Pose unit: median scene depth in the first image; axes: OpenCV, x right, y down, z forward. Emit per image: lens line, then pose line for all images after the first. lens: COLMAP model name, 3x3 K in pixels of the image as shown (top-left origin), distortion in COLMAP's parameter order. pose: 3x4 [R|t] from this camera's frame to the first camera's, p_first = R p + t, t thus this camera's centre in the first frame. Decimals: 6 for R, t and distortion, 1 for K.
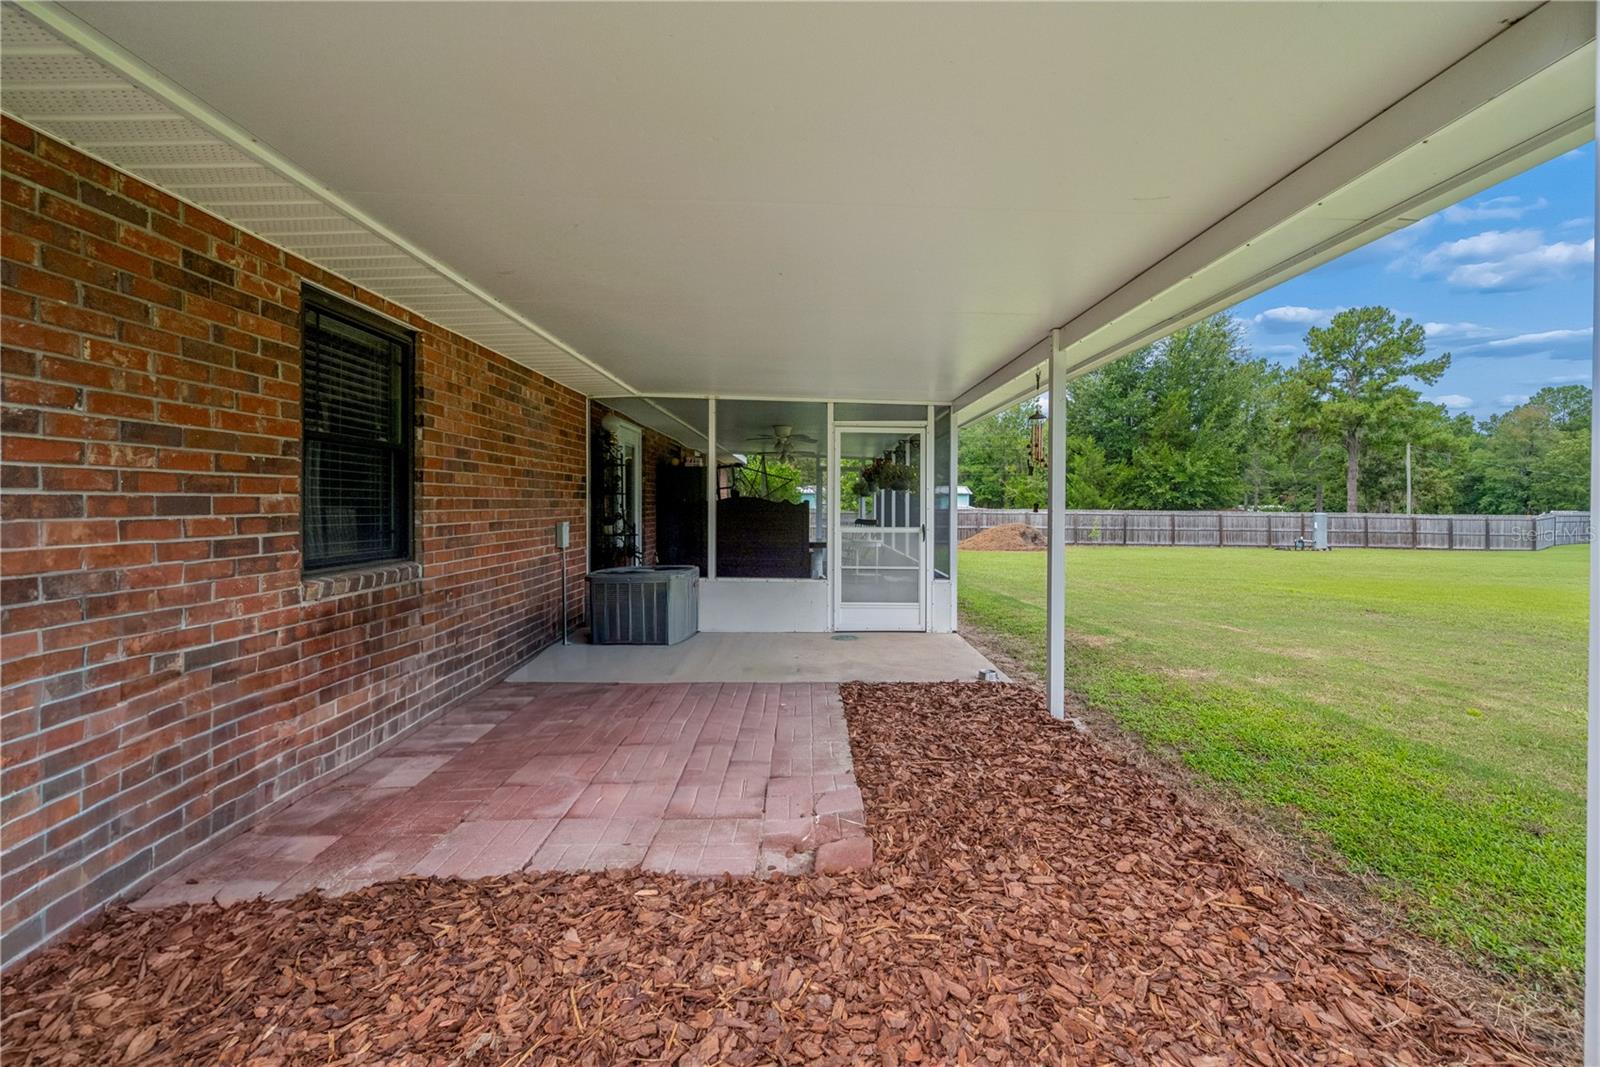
lens RADIAL K [[655.8, 0, 796.4], [0, 655.8, 510.2], [0, 0, 1]] dist [0.000238, -0.000026]
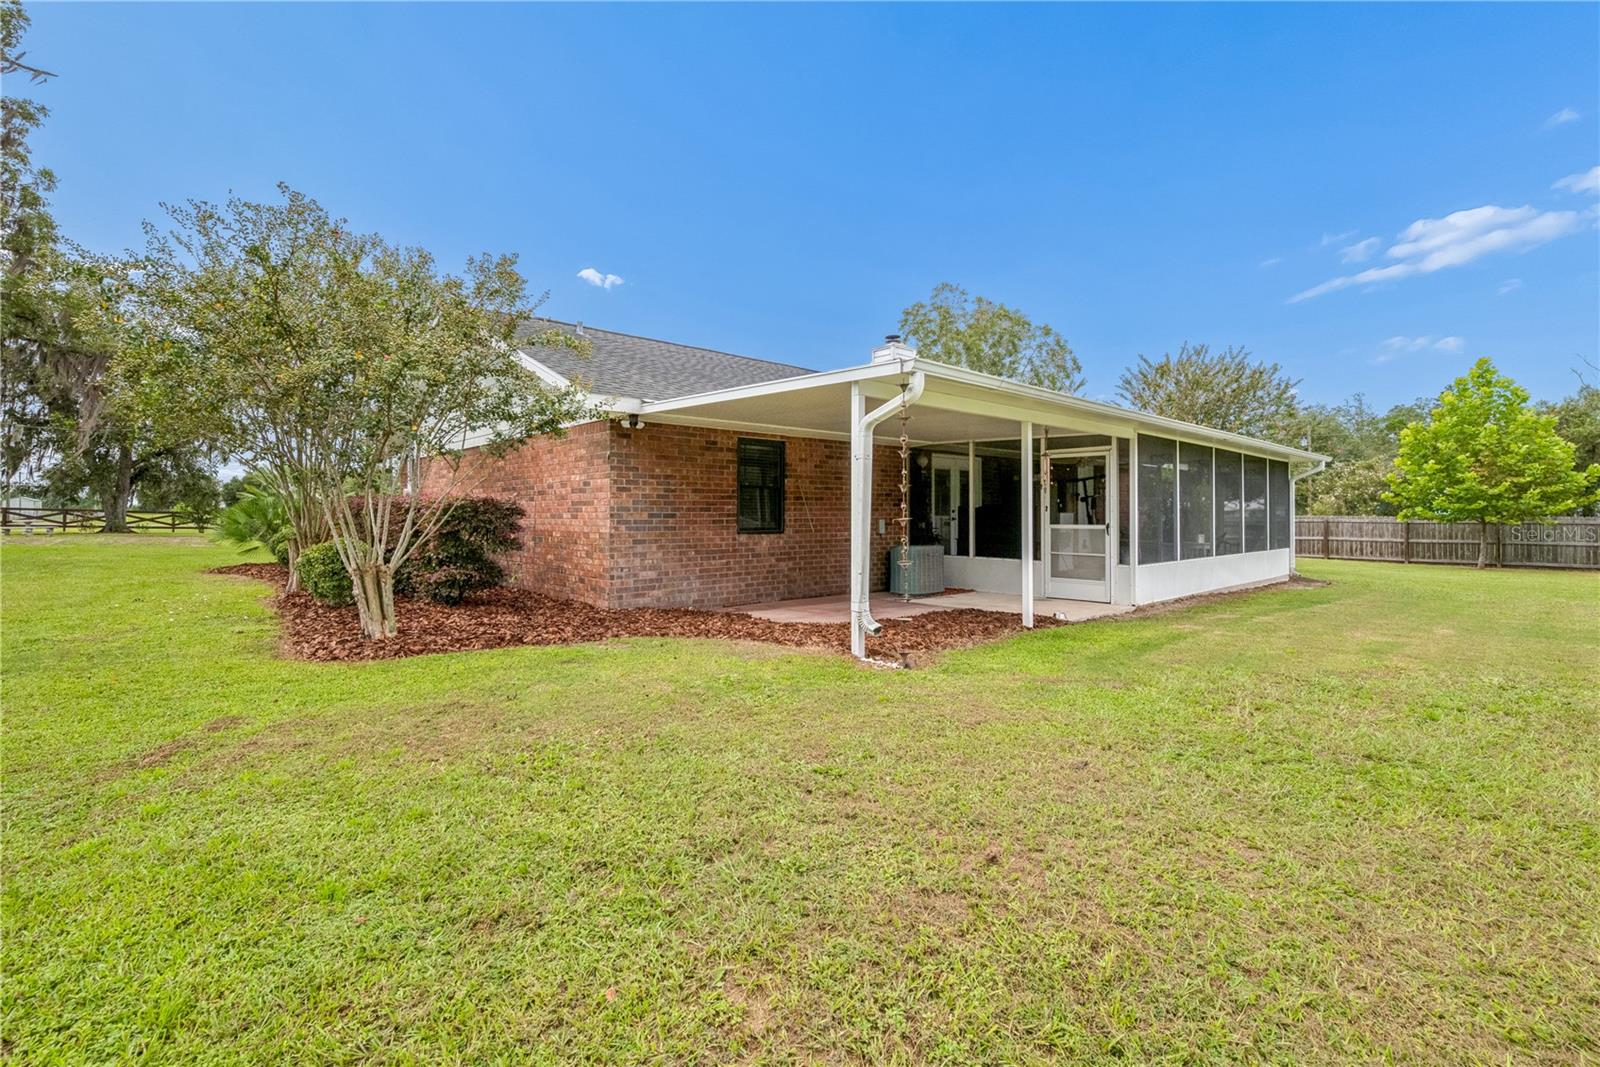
lens RADIAL K [[655.8, 0, 796.4], [0, 655.8, 510.2], [0, 0, 1]] dist [0.000238, -0.000026]
pose [[0.724959, -0.007734, -0.688749, 1.671160], [-0.002387, 0.999903, -0.013740, 0.039217], [0.688788, 0.011605, 0.724870, -1.113228]]
